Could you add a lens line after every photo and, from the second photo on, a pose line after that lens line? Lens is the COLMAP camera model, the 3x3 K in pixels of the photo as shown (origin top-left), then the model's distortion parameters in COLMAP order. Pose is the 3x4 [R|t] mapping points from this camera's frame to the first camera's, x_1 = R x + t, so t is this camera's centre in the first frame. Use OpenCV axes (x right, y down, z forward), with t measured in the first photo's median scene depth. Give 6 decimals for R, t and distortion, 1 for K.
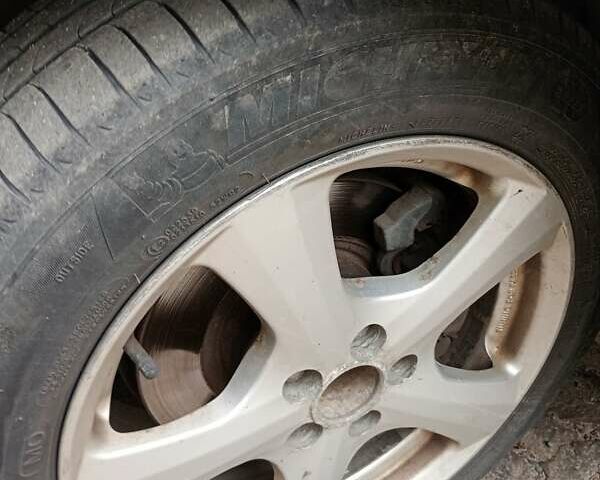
lens RADIAL K [[659.1, 0, 299.0], [0, 659.1, 241.6], [0, 0, 1]] dist [0.029425, 0.000000]
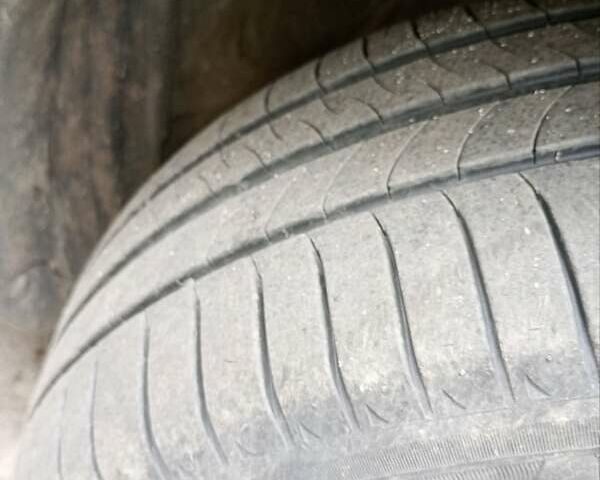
lens RADIAL K [[659.1, 0, 301.2], [0, 659.1, 238.9], [0, 0, 1]] dist [0.029425, 0.000000]
pose [[0.838971, 0.509717, -0.190569, -0.459665], [-0.487782, 0.859652, 0.151880, -0.203105], [0.241239, -0.034467, 0.969854, 0.481915]]
